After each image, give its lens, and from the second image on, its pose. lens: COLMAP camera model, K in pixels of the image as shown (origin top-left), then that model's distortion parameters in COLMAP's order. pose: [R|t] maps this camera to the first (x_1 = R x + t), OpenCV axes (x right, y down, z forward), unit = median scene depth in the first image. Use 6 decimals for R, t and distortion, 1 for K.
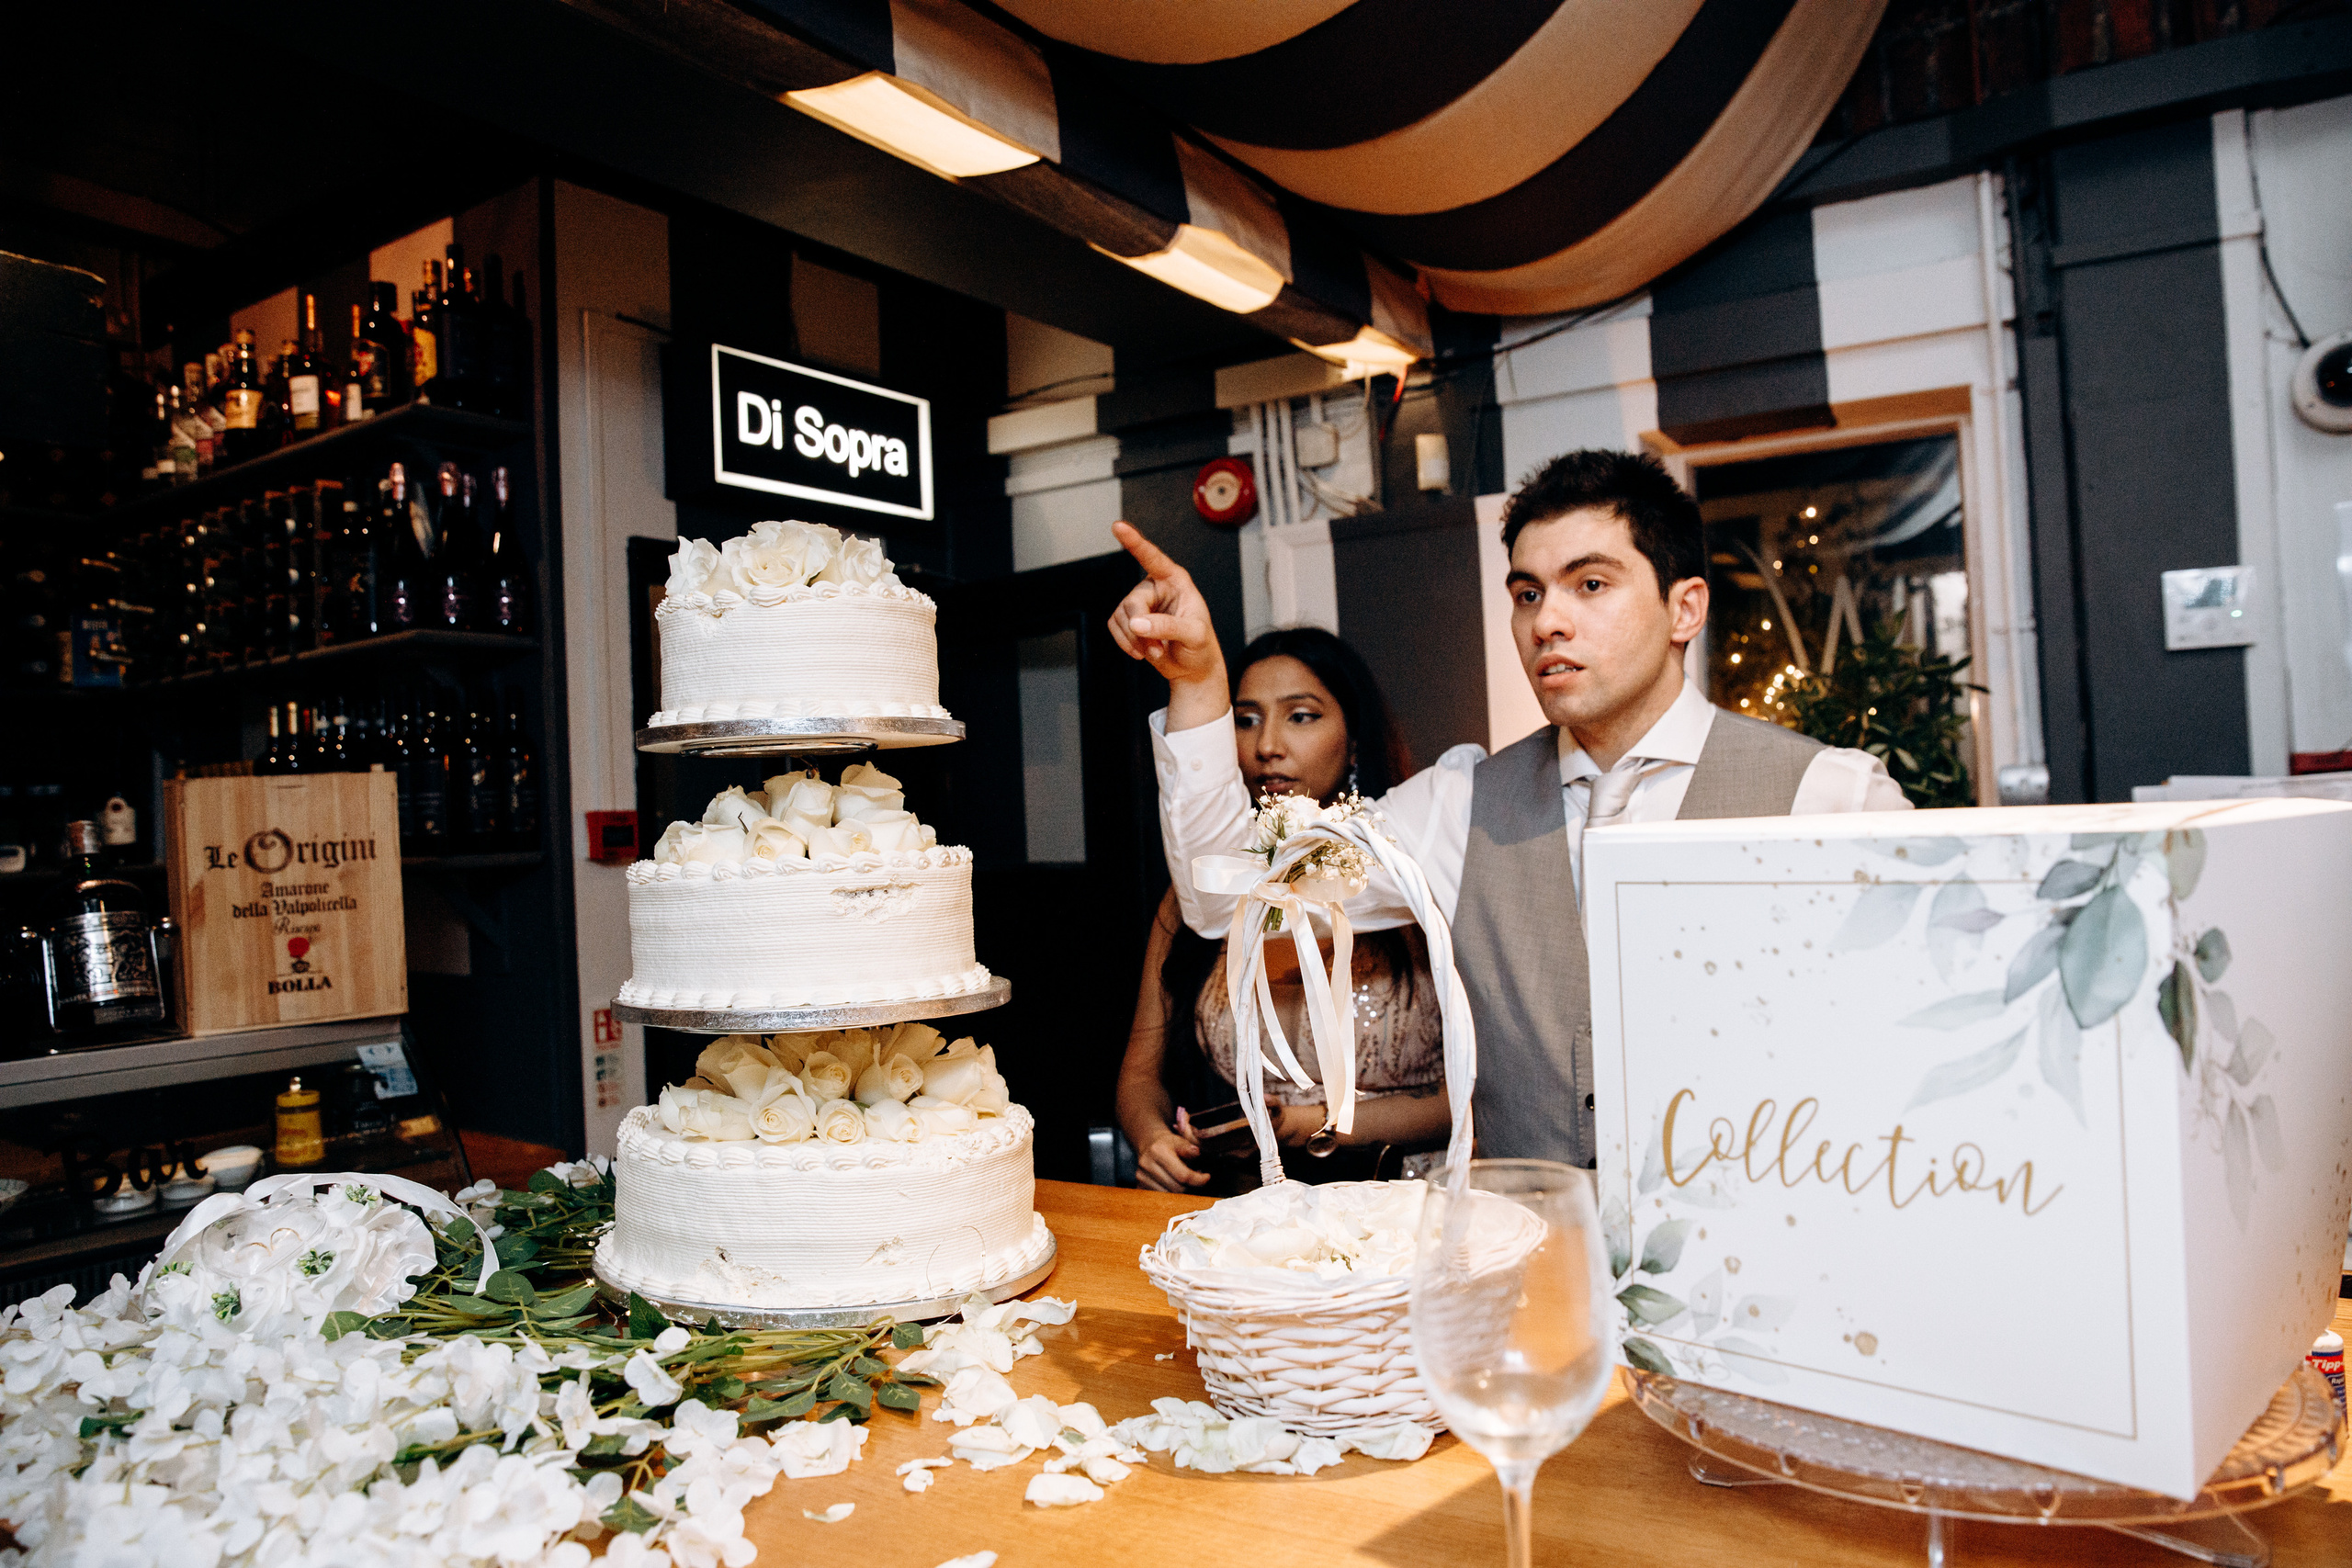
lens RADIAL K [[1584.3, 0, 1176.0], [0, 1584.3, 784.0], [0, 0, 1]] dist [-0.110430, 0.078387]
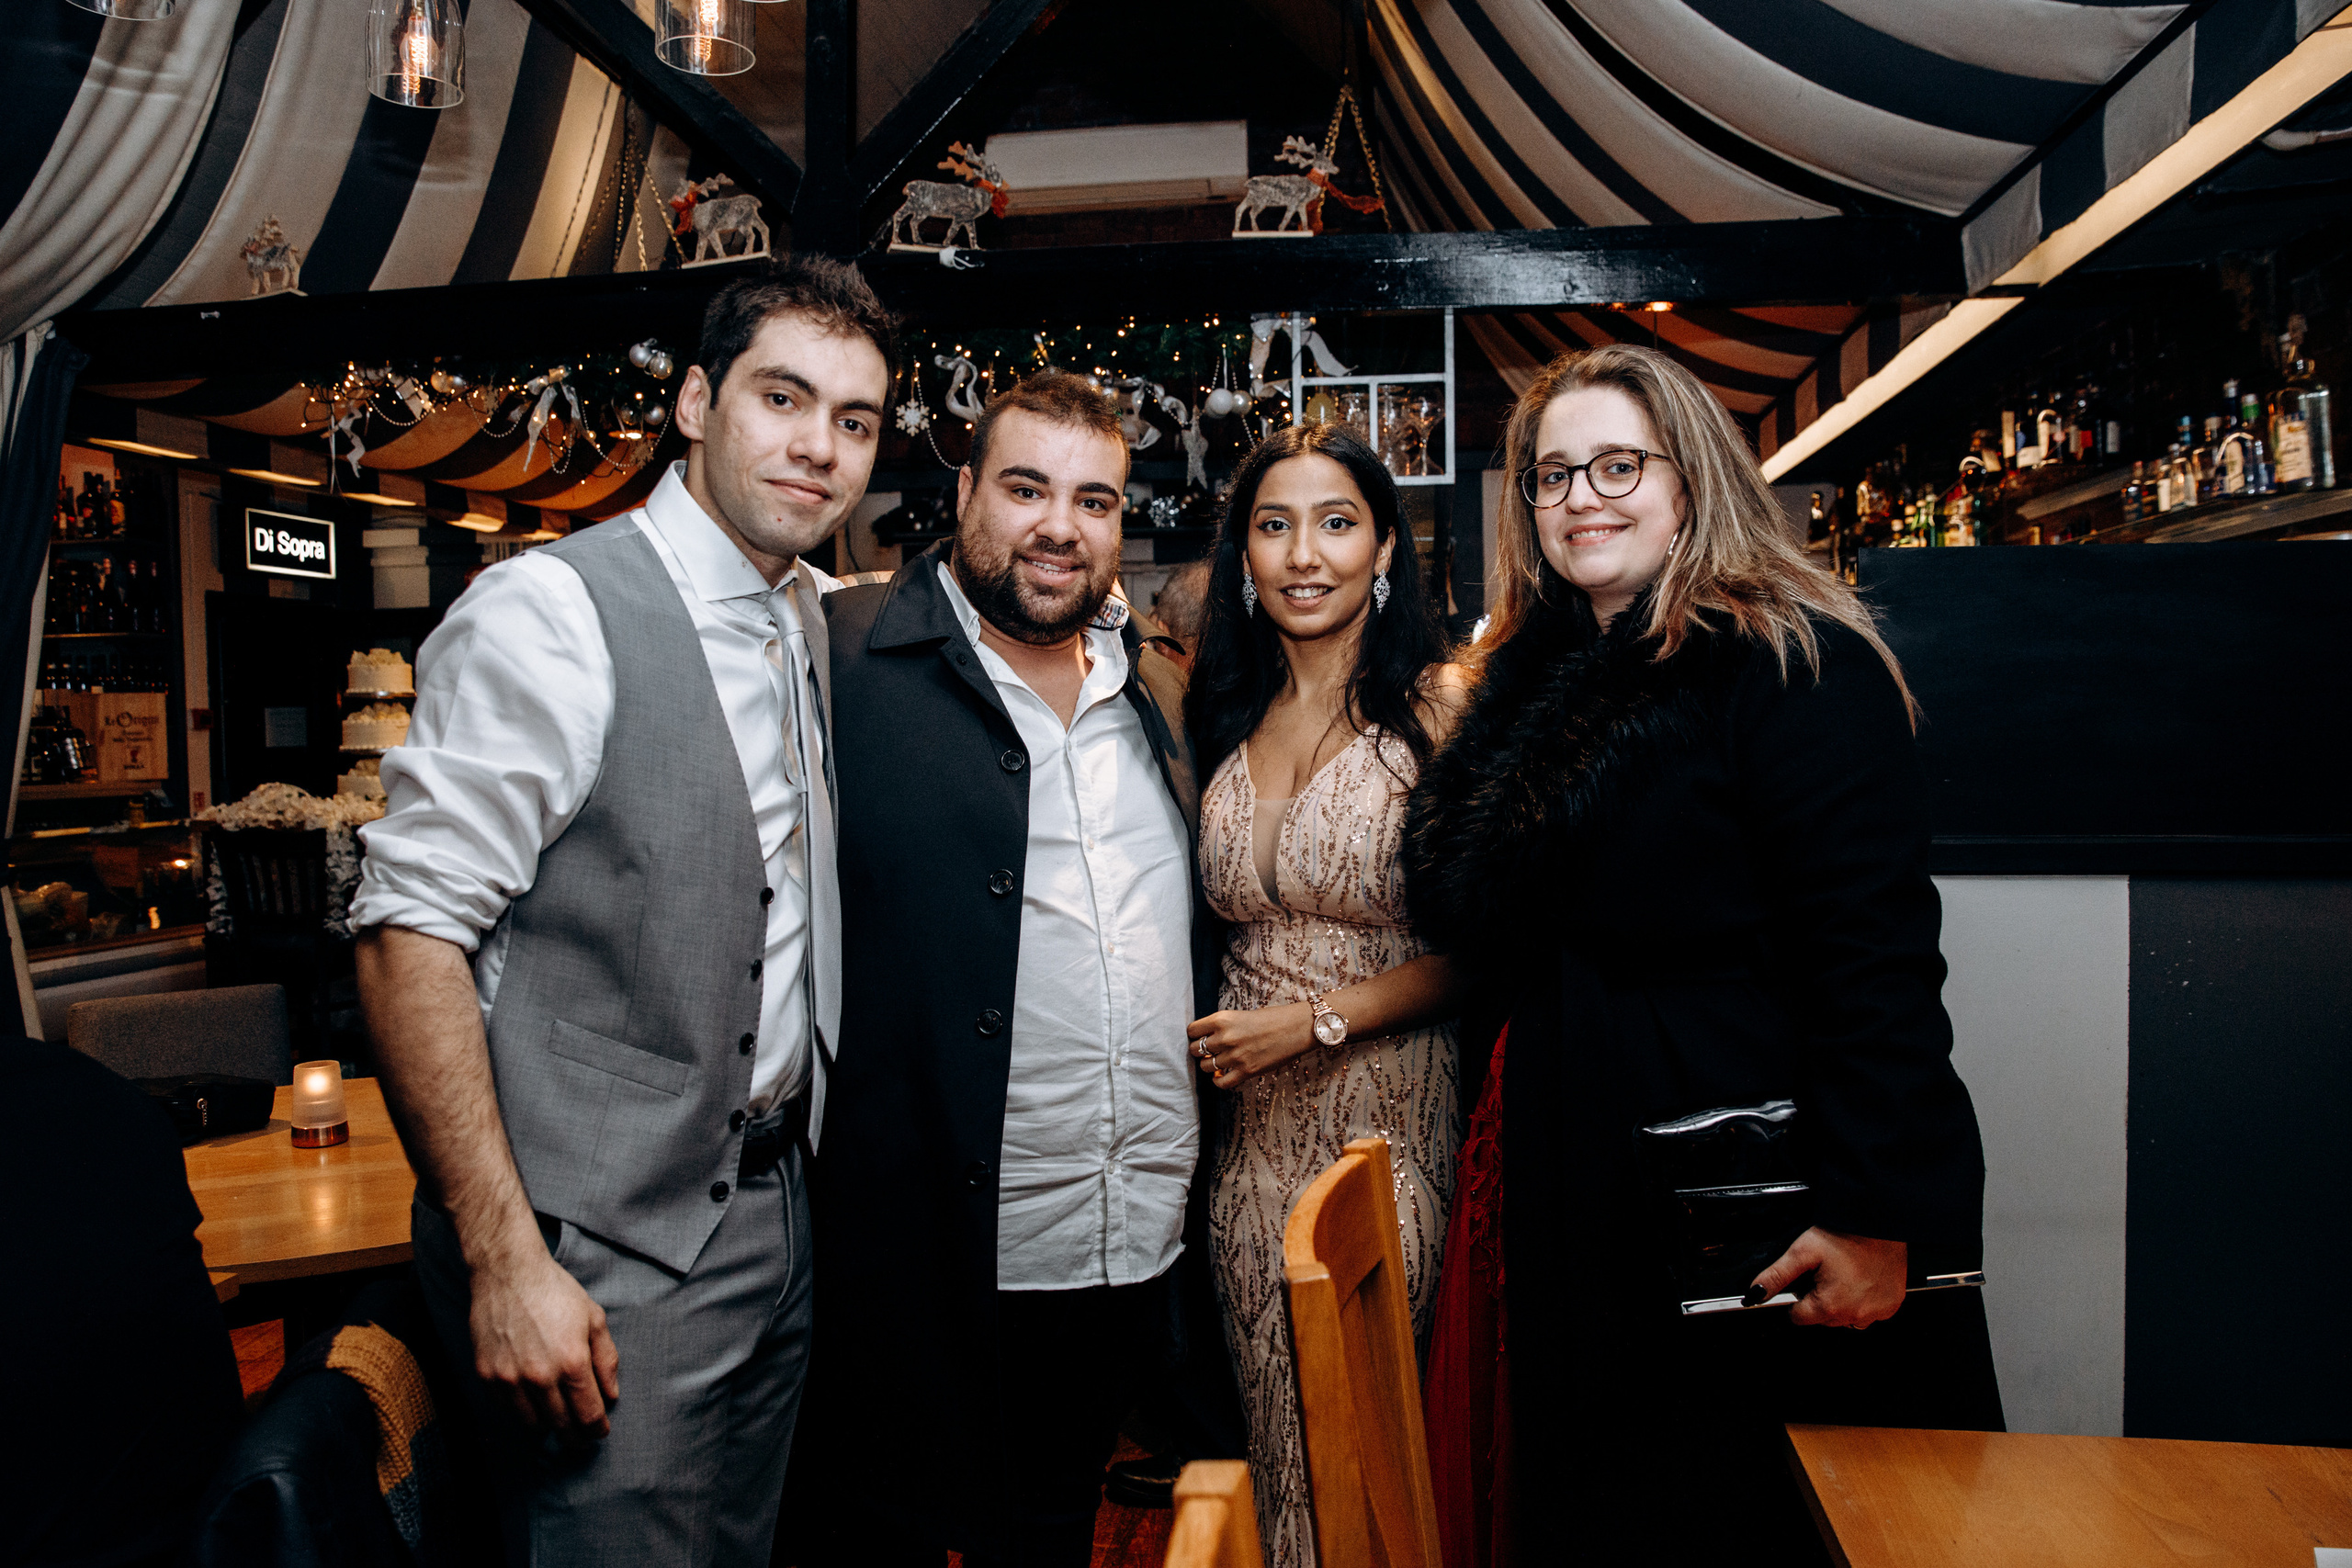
lens RADIAL K [[1584.3, 0, 1176.0], [0, 1584.3, 784.0], [0, 0, 1]] dist [-0.110430, 0.078387]
pose [[0.895899, 0.011216, 0.444115, -0.109837], [-0.033418, 0.998550, 0.042194, -0.025023], [-0.442998, -0.052643, 0.894976, -2.757656]]
